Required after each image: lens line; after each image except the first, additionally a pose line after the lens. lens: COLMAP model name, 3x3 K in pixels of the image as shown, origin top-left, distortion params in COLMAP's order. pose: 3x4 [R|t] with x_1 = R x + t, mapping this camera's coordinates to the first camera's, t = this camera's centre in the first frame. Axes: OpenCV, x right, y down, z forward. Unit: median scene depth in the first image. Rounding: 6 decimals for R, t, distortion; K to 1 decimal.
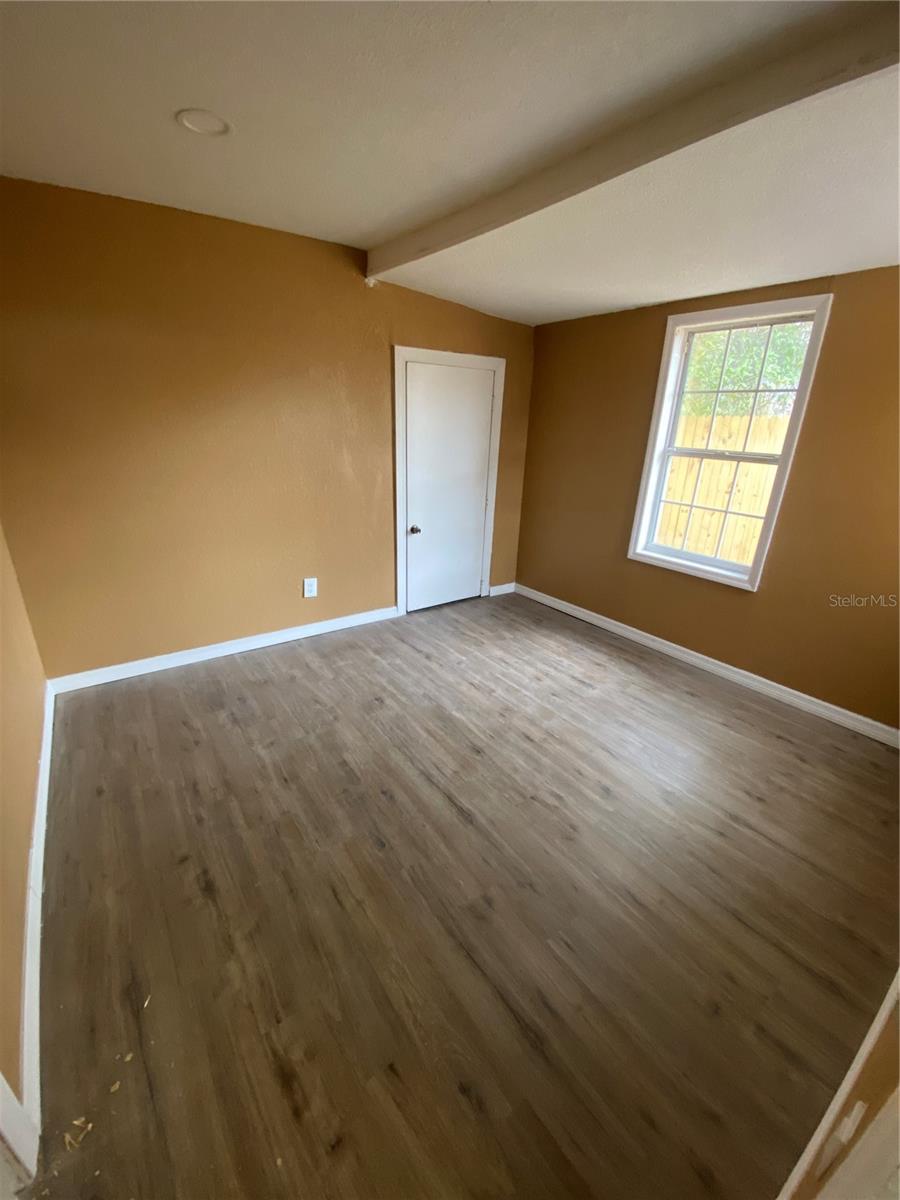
lens RADIAL K [[483.3, 0, 453.0], [0, 483.3, 607.0], [0, 0, 1]] dist [0.026827, -0.026161]
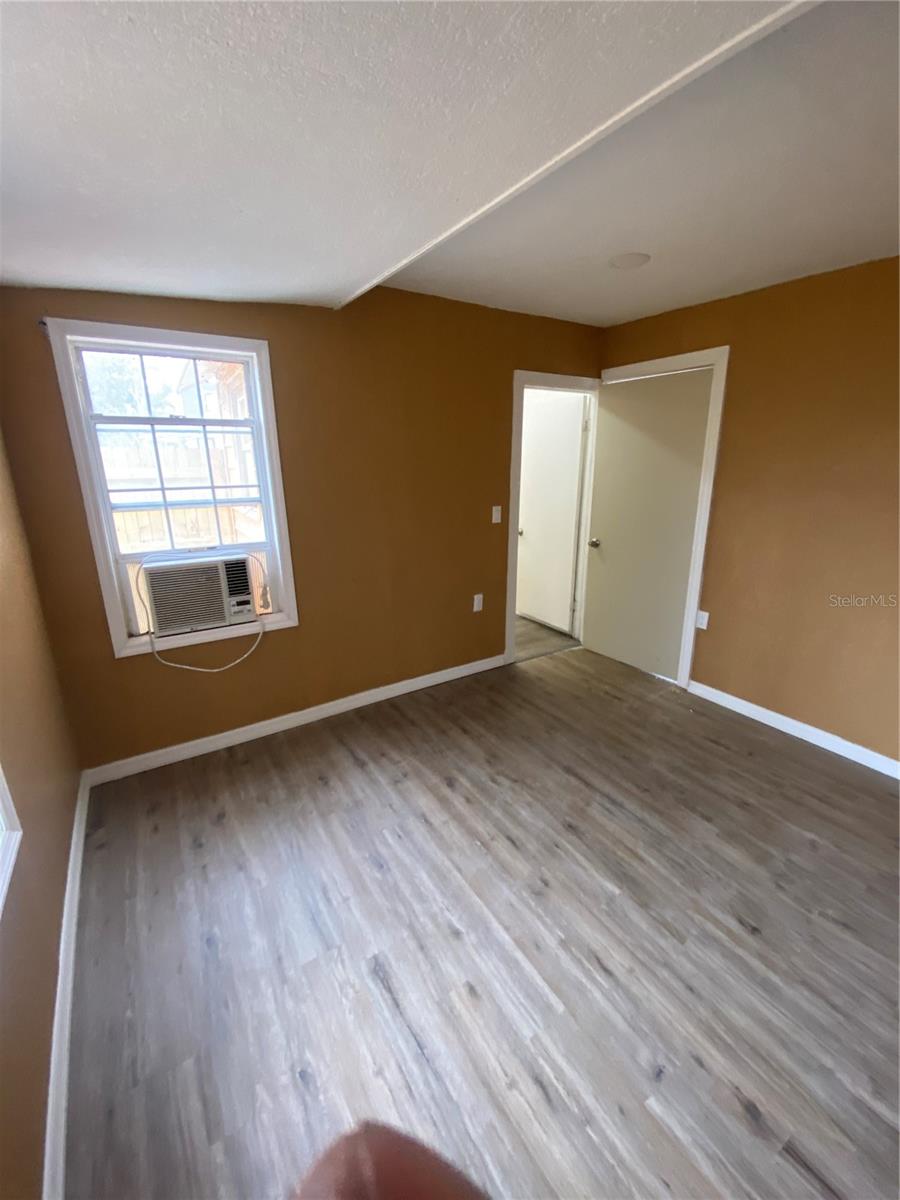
lens RADIAL K [[483.3, 0, 453.0], [0, 483.3, 607.0], [0, 0, 1]] dist [0.026827, -0.026161]
pose [[-0.997828, -0.040406, 0.052016, 0.240329], [0.000236, 0.787527, 0.616280, -0.588310], [-0.065866, 0.614954, -0.785808, 1.472514]]
